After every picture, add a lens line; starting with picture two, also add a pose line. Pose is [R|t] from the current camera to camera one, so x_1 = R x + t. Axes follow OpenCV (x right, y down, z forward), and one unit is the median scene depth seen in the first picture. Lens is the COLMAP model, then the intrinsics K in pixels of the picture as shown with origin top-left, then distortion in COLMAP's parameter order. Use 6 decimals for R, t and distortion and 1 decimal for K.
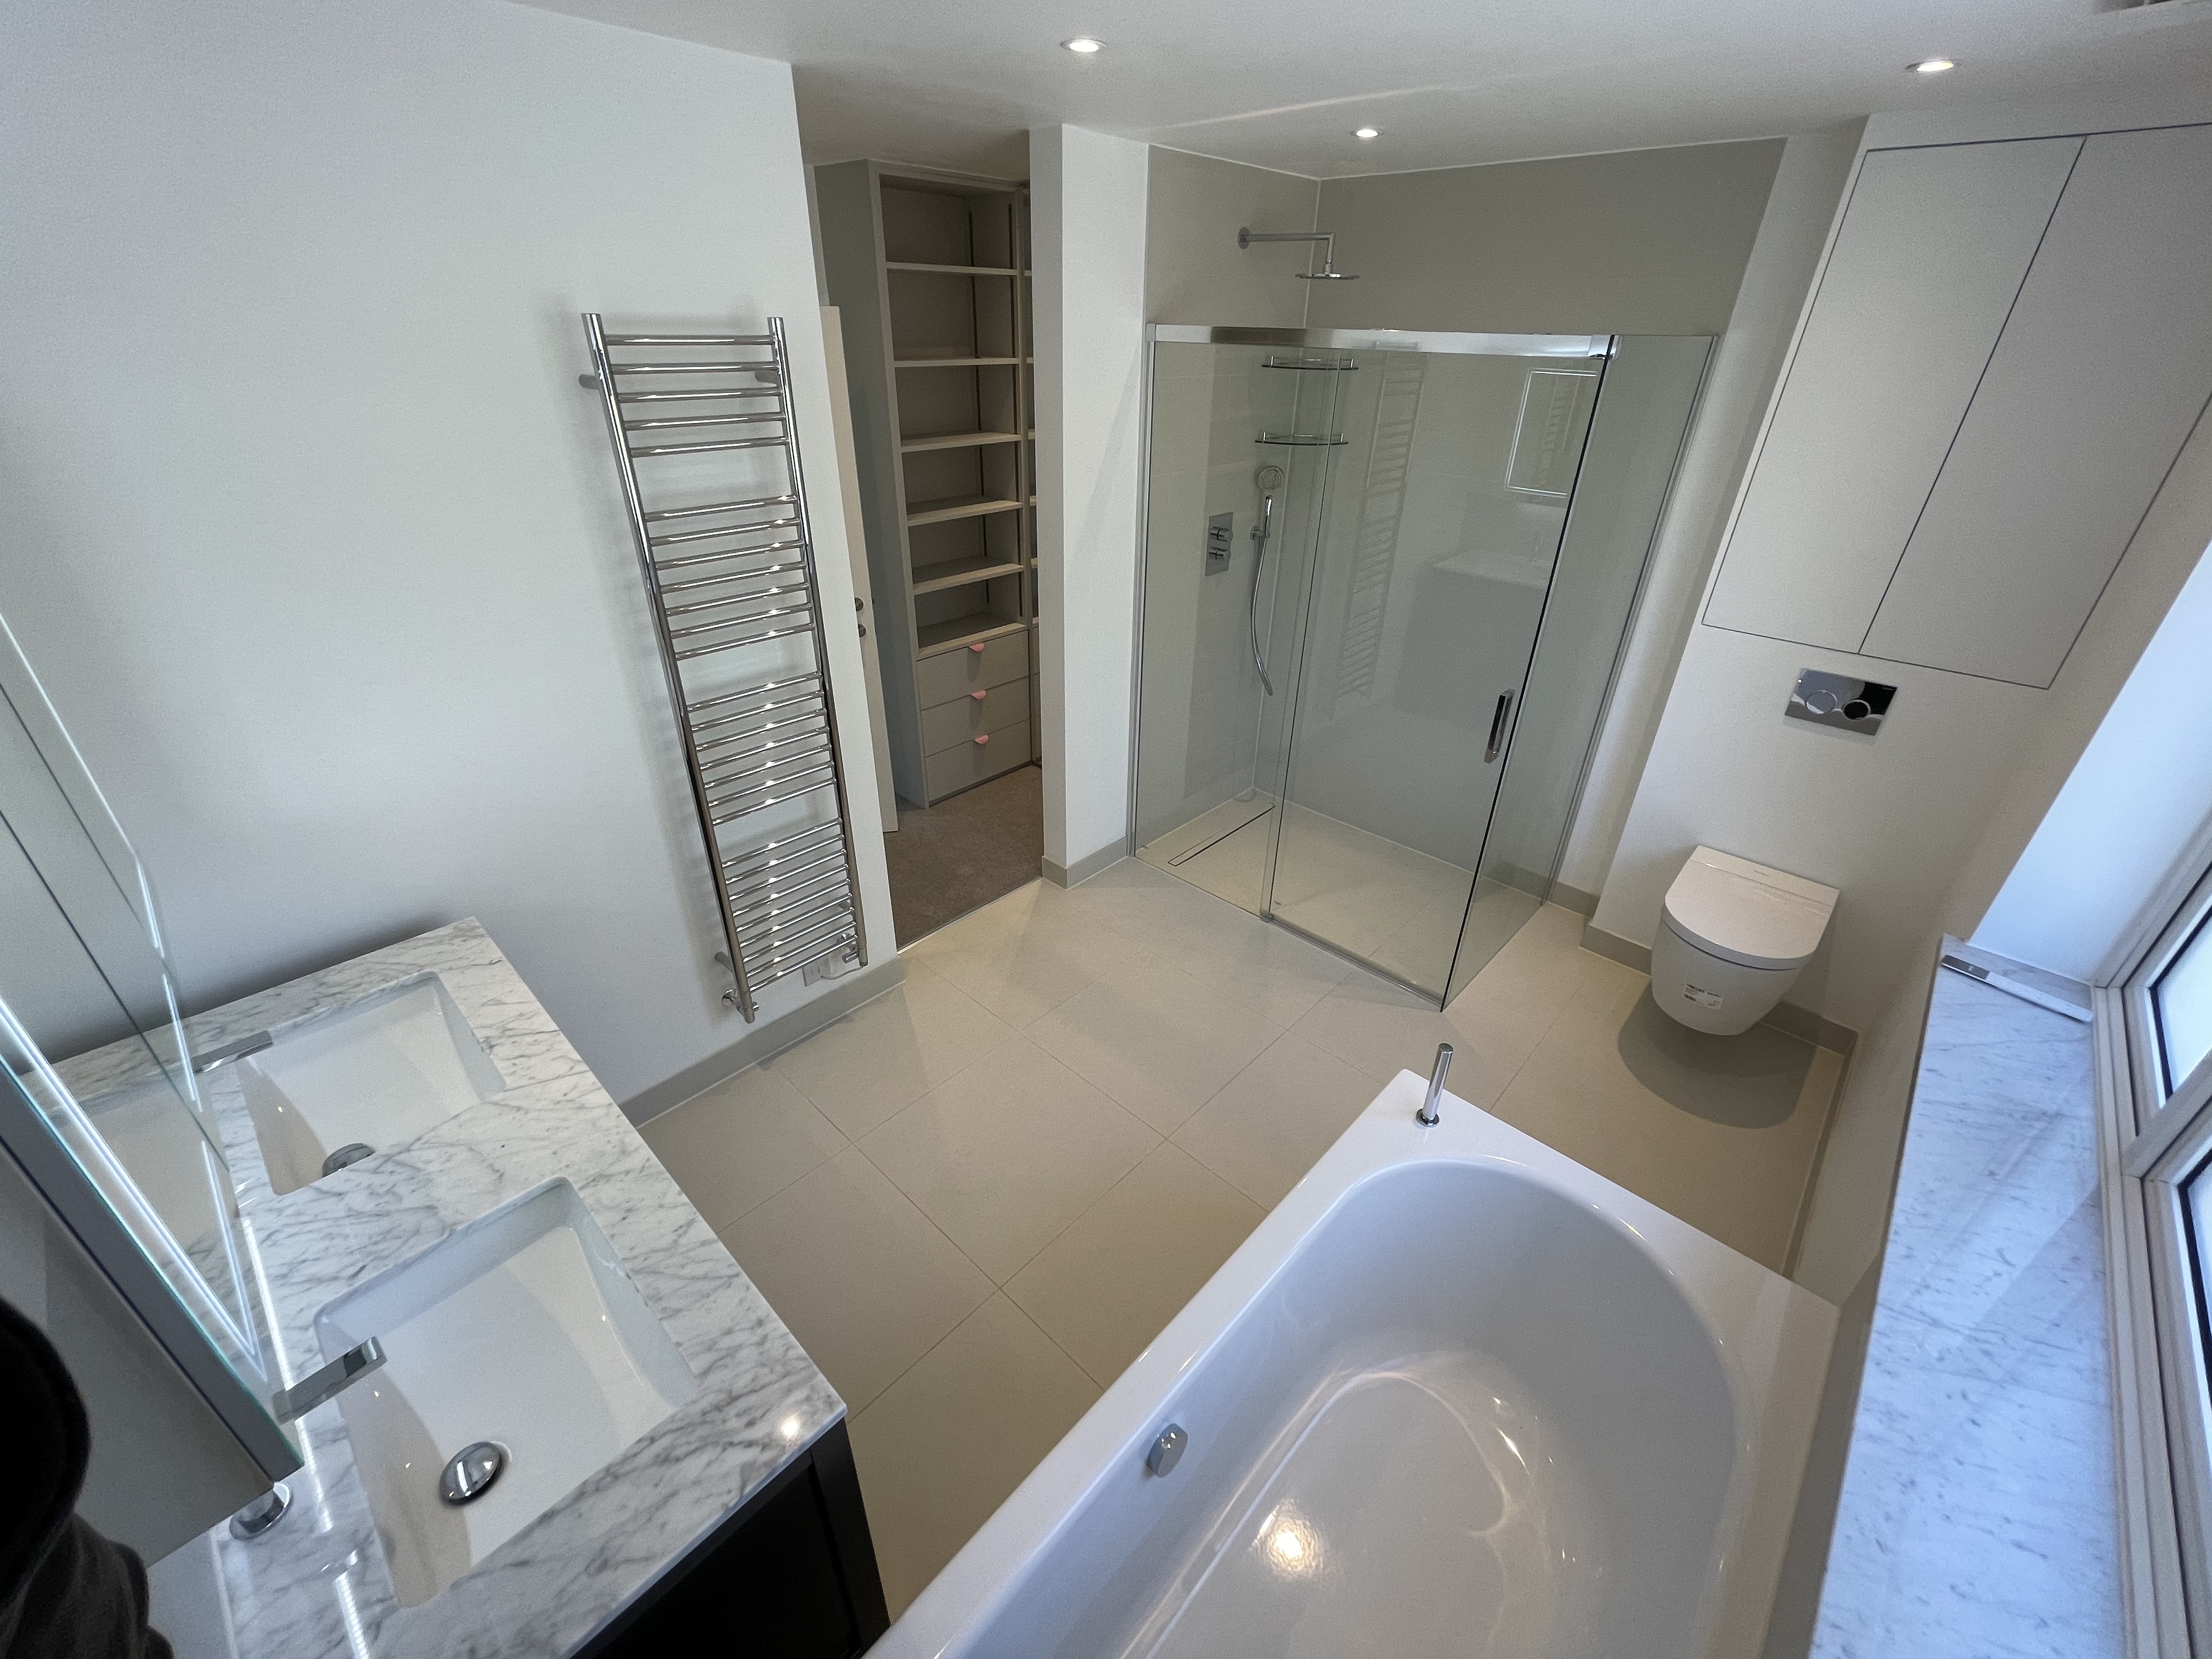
lens RADIAL K [[894.6, 0, 1104.7], [0, 894.6, 827.0], [0, 0, 1]] dist [0.000136, -0.002202]
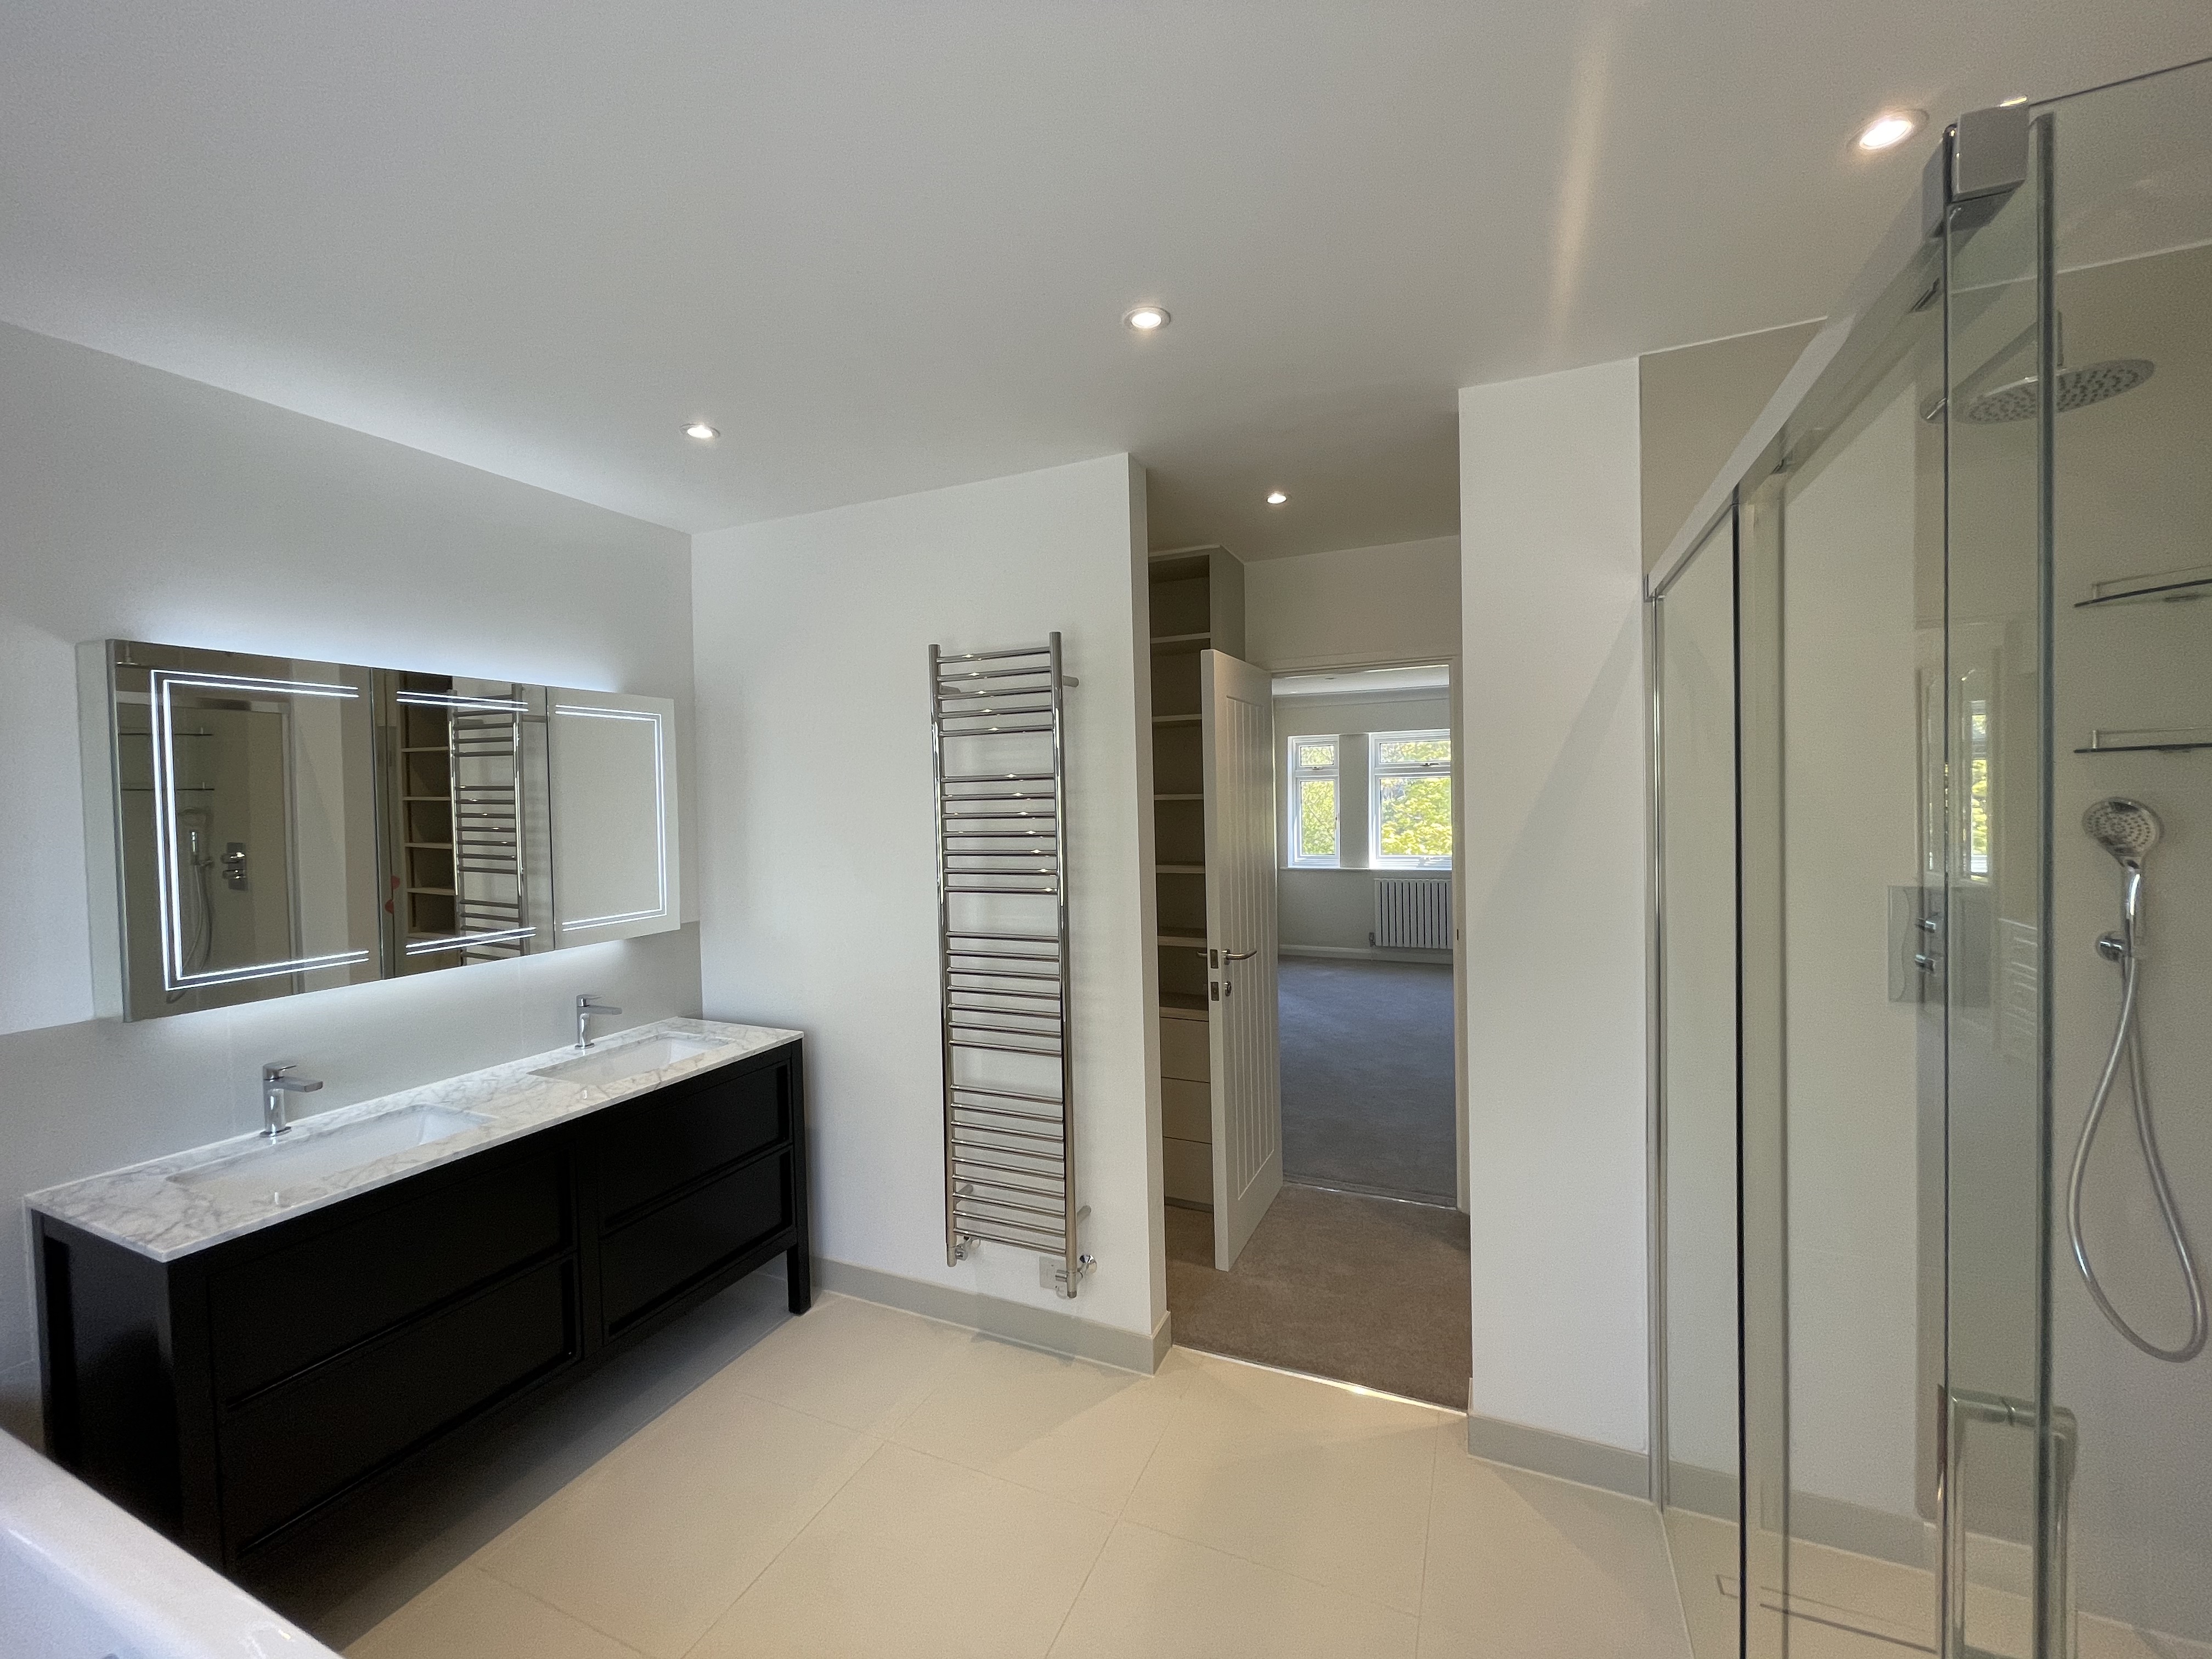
lens RADIAL K [[894.6, 0, 1104.7], [0, 894.6, 827.0], [0, 0, 1]] dist [0.000136, -0.002202]
pose [[0.331136, 0.004285, -0.943573, 0.433878], [-0.441434, 0.884514, -0.150899, -0.100731], [0.833958, 0.466493, 0.294786, 0.451631]]
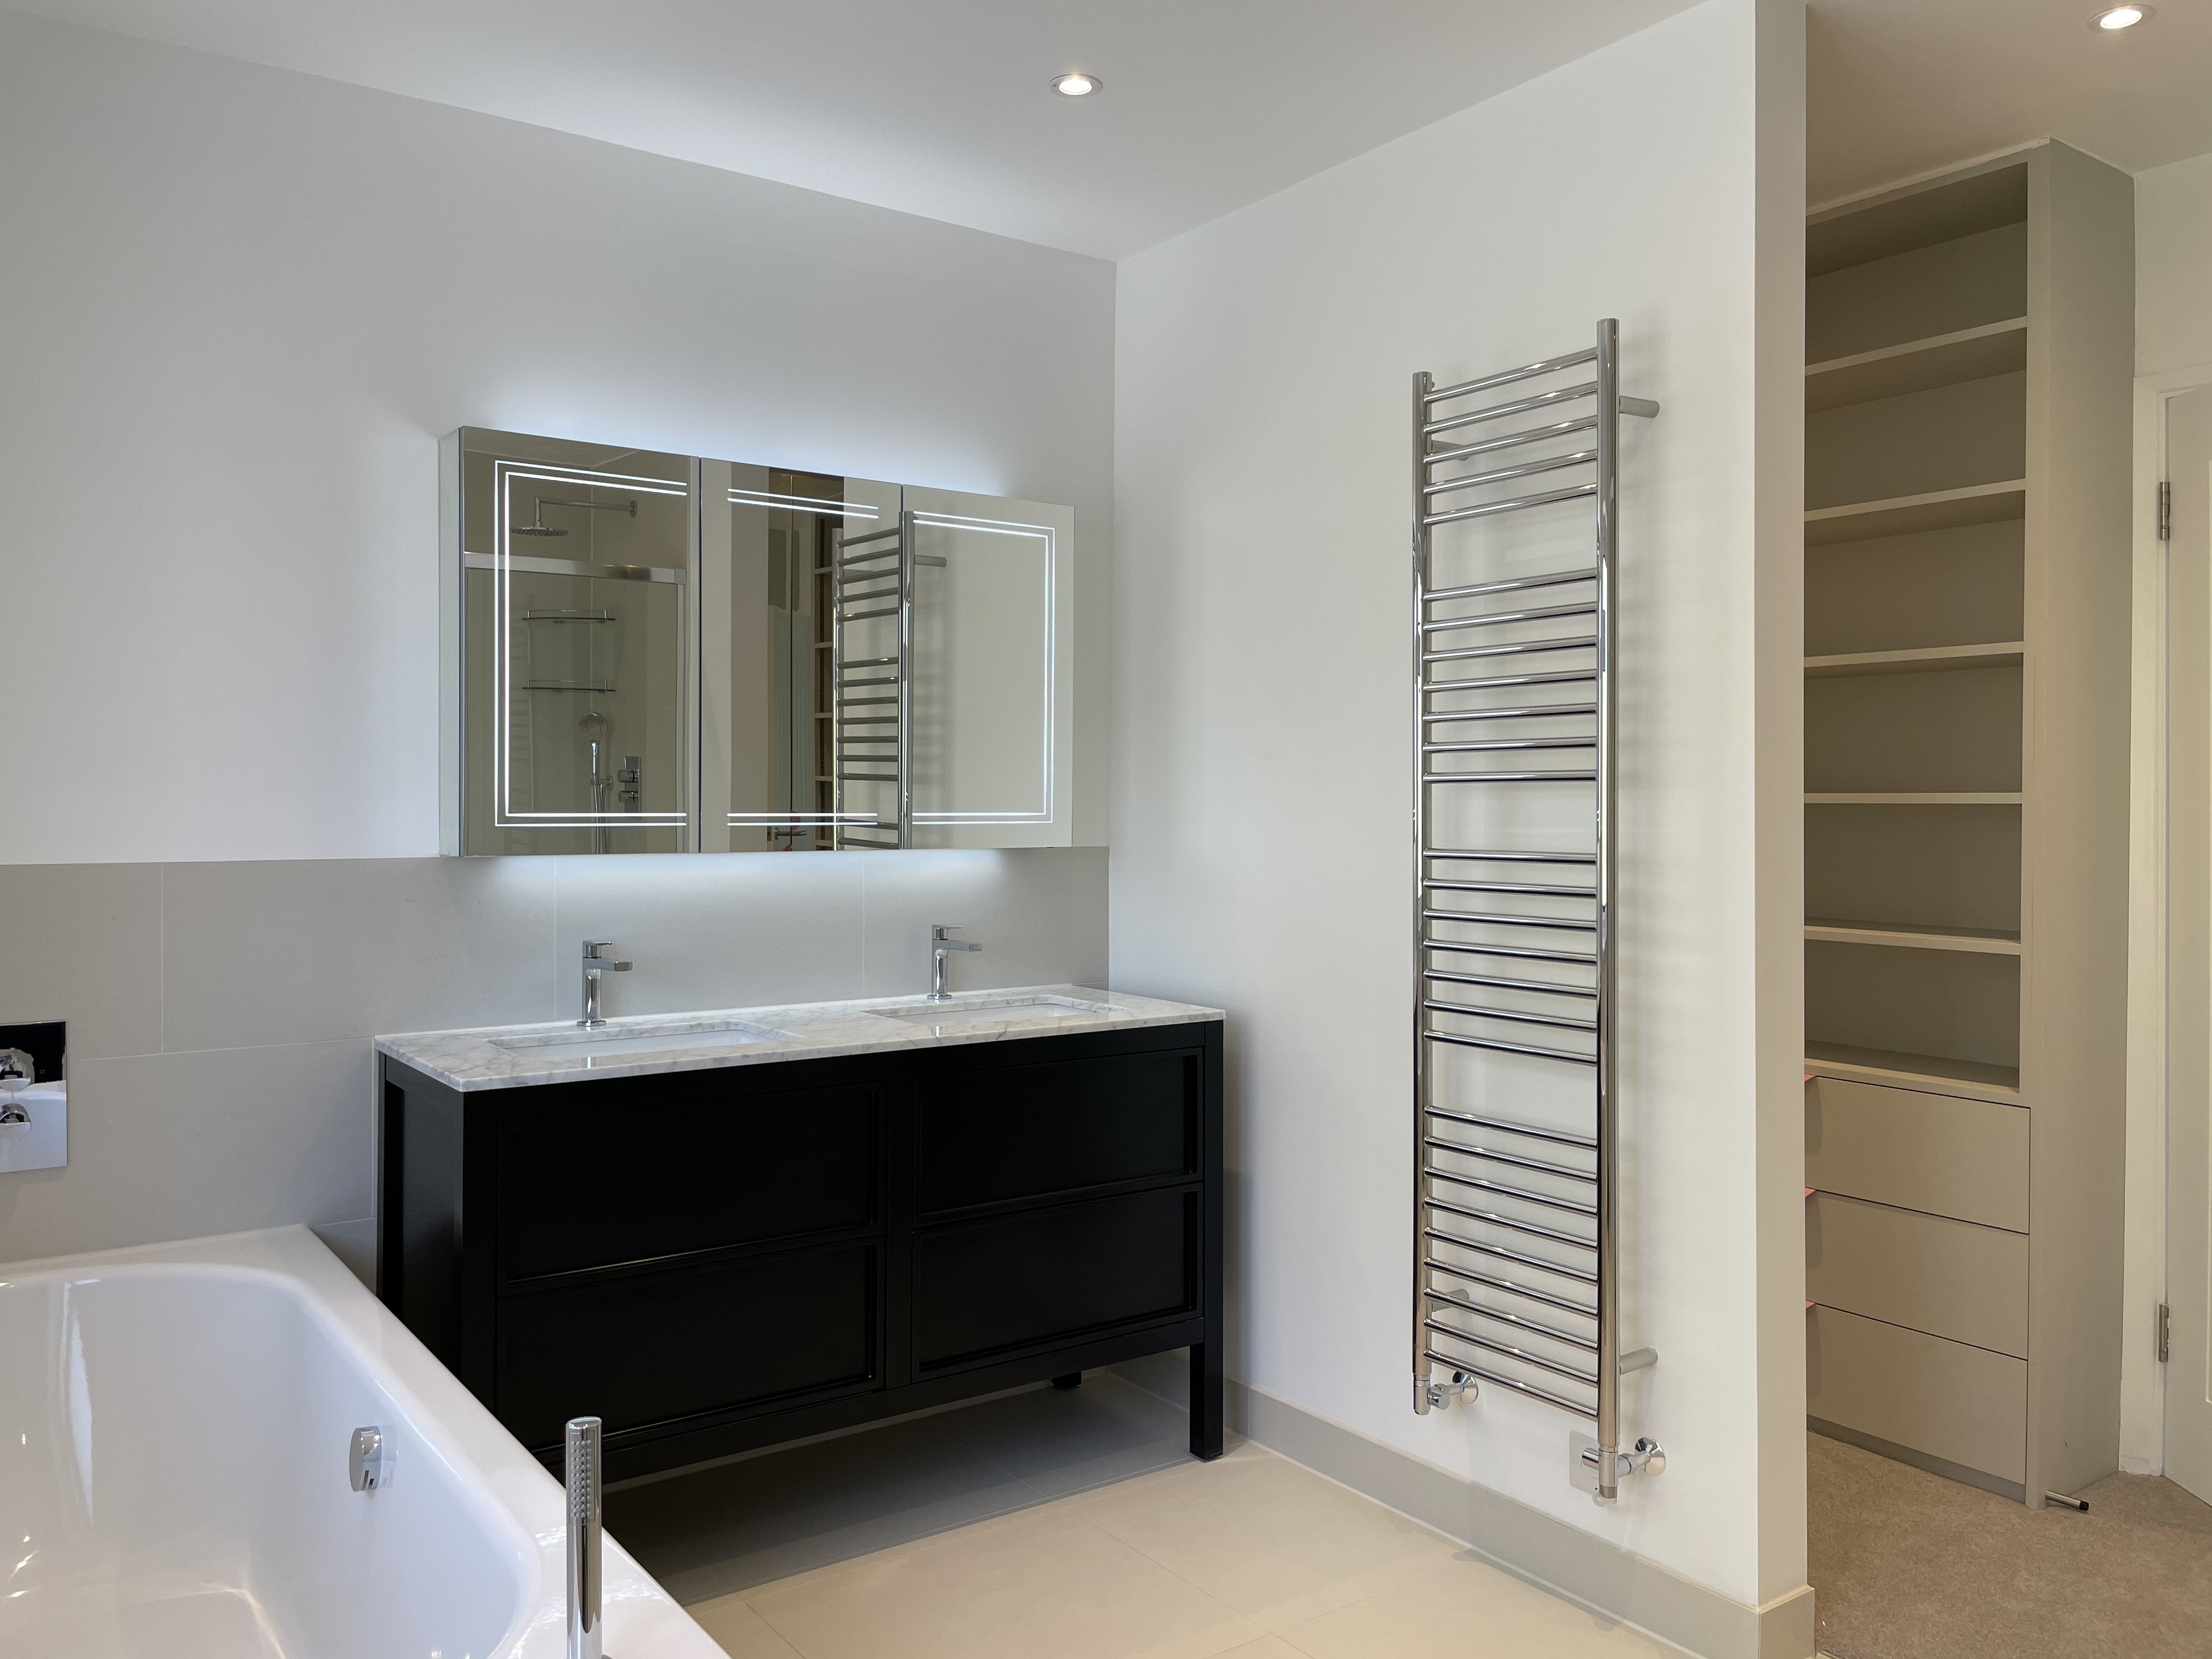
lens RADIAL K [[1688.3, 0, 1106.0], [0, 1688.3, 829.5], [0, 0, 1]] dist [0.060302, -0.090529]
pose [[-0.194430, -0.002523, -0.980913, 0.548158], [-0.490480, 0.866260, 0.094991, -0.088935], [0.849486, 0.499588, -0.169664, 0.598304]]
